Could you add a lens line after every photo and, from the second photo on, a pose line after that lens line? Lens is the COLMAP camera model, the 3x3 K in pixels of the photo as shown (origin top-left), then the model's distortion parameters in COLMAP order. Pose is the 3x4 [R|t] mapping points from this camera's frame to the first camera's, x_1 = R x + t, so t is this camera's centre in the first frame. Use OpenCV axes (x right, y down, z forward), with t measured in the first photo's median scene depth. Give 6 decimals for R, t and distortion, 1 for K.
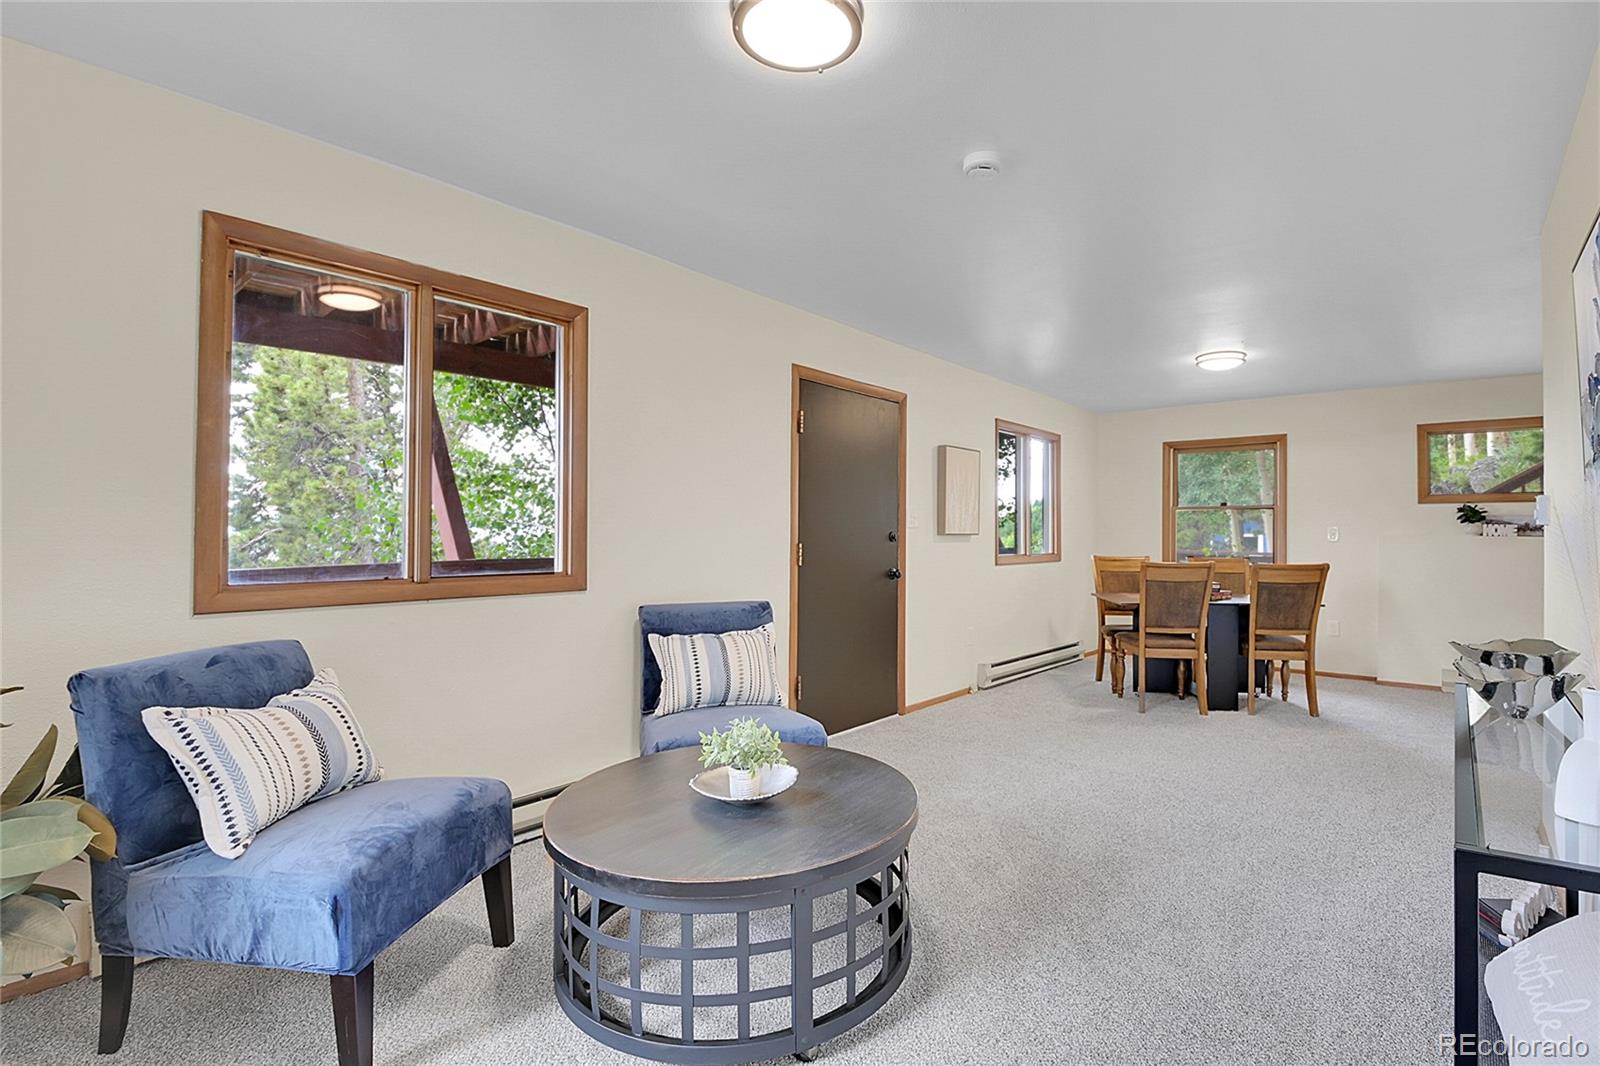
lens RADIAL K [[736.8, 0, 808.2], [0, 736.8, 527.8], [0, 0, 1]] dist [0.012955, -0.016407]
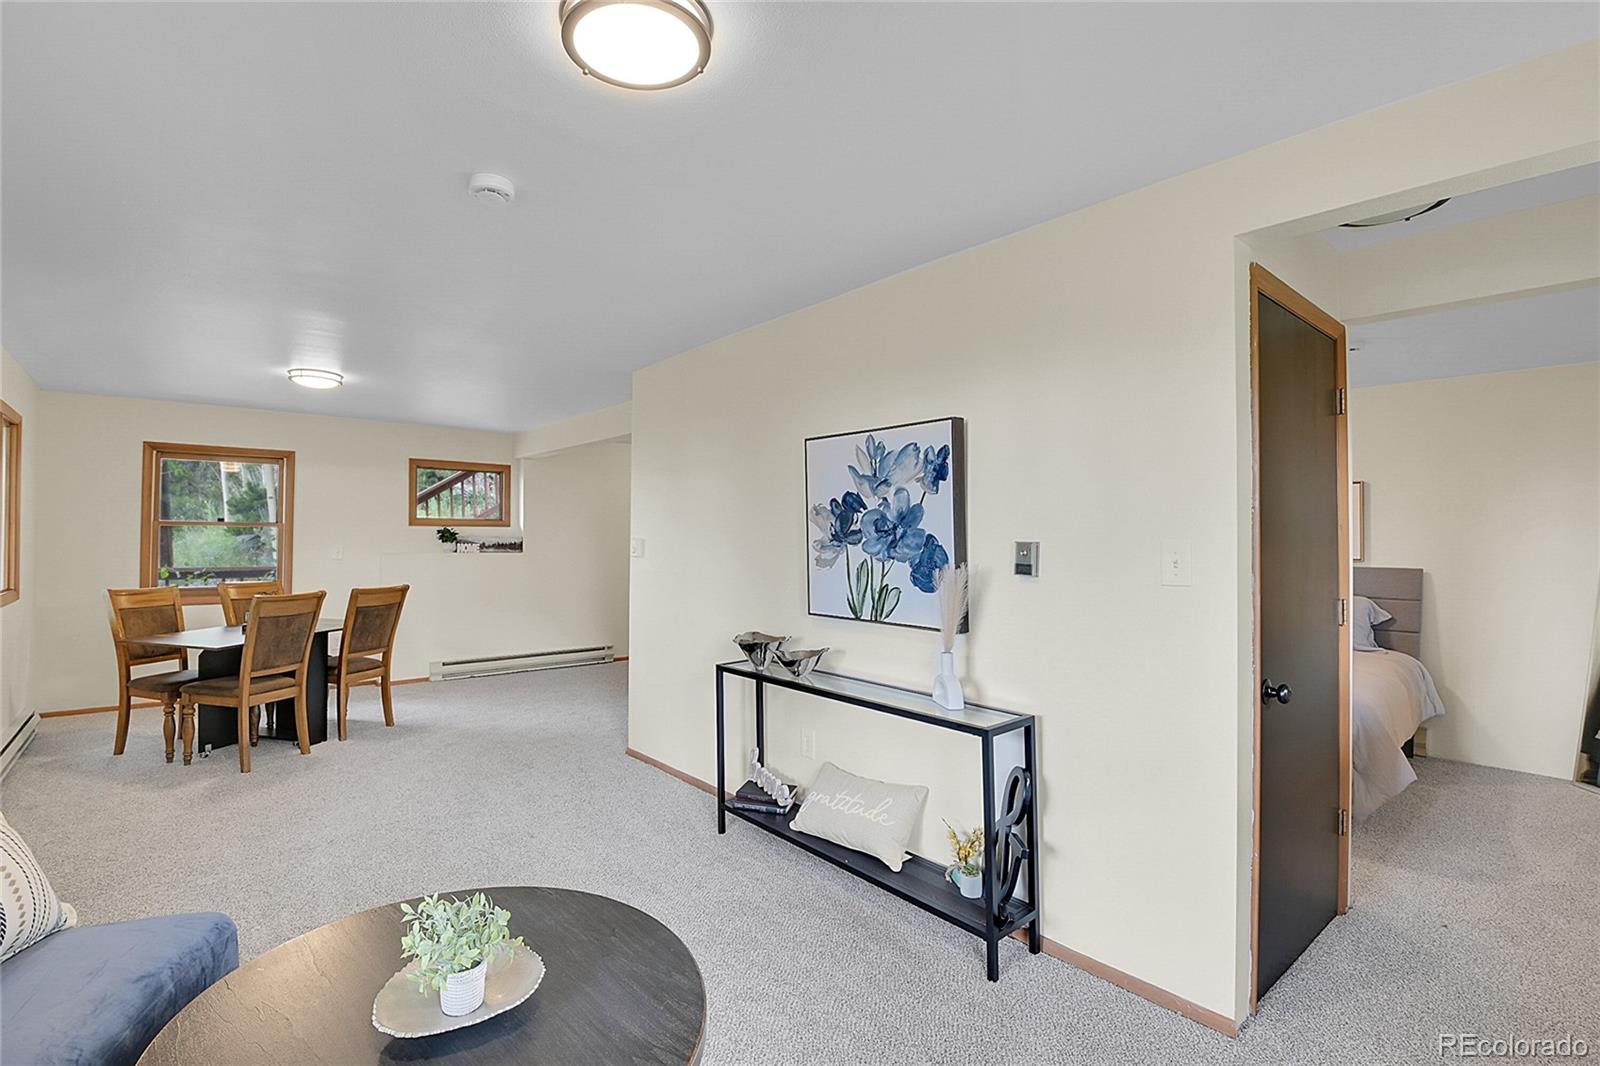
lens RADIAL K [[736.8, 0, 808.2], [0, 736.8, 527.8], [0, 0, 1]] dist [0.012955, -0.016407]
pose [[0.171737, 0.009250, 0.985099, -0.276003], [-0.009960, 0.999921, -0.007653, -0.032518], [-0.985093, -0.008497, 0.171815, 0.210751]]
